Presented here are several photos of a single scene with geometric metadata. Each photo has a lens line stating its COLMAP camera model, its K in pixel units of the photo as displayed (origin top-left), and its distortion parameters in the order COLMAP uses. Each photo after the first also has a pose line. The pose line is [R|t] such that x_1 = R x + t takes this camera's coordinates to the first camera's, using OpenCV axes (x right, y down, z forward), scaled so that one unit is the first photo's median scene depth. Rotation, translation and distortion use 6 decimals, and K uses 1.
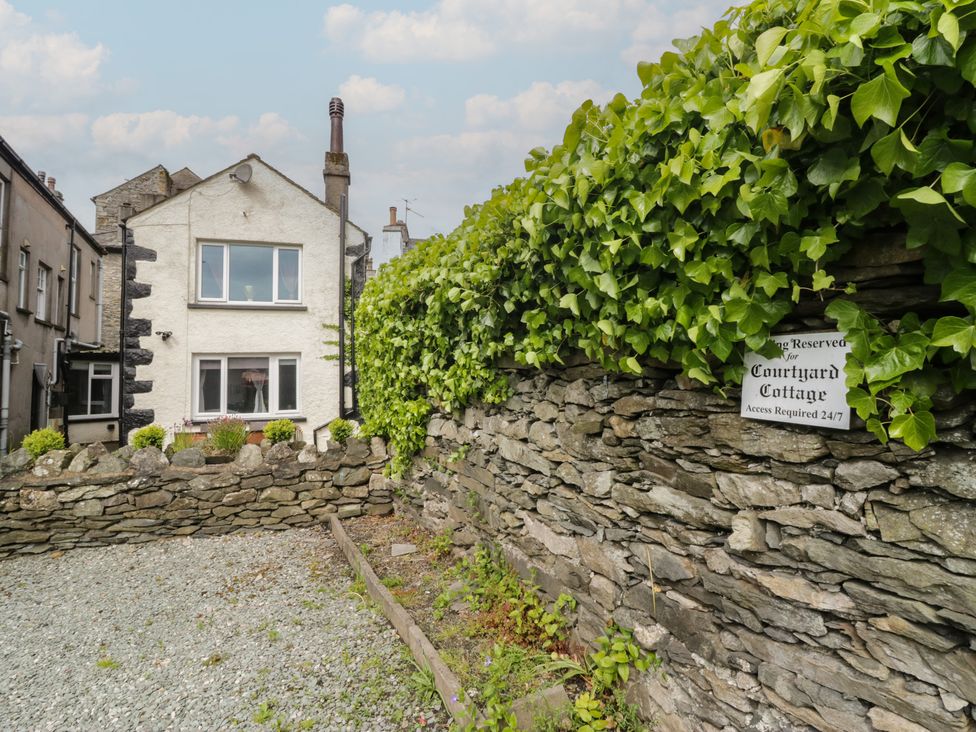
lens RADIAL K [[518.0, 0, 493.0], [0, 518.0, 364.8], [0, 0, 1]] dist [-0.000019, -0.011913]
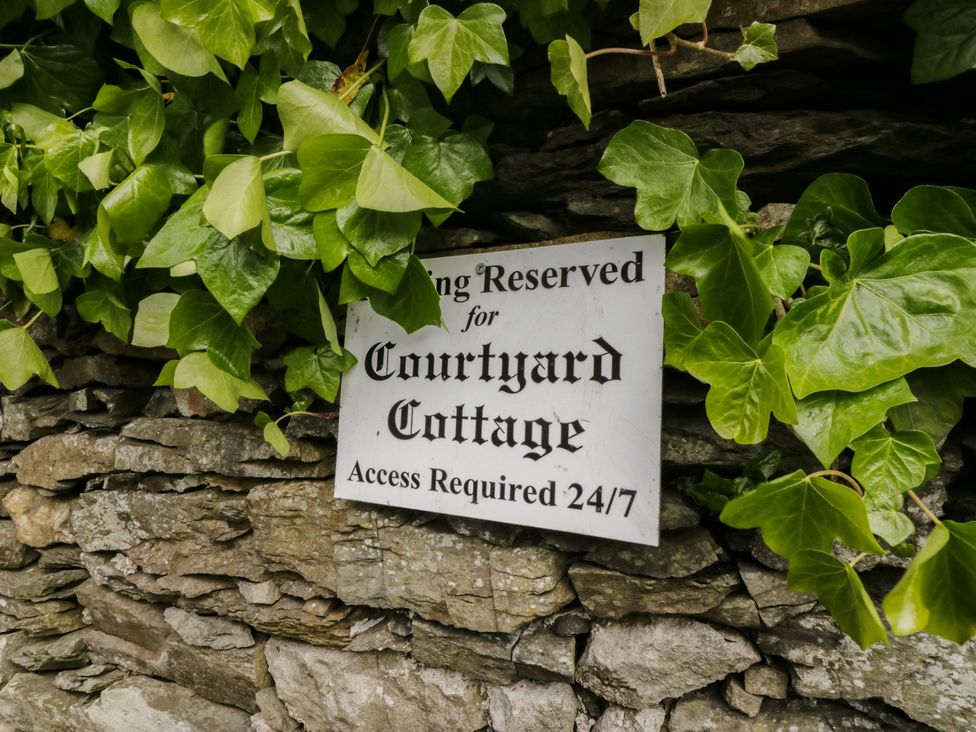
lens RADIAL K [[518.0, 0, 493.0], [0, 518.0, 364.8], [0, 0, 1]] dist [-0.000019, -0.011913]
pose [[0.749099, 0.032506, 0.661660, 0.330782], [-0.014377, 0.999358, -0.032820, 0.023412], [-0.662302, 0.015073, 0.749085, 0.676613]]
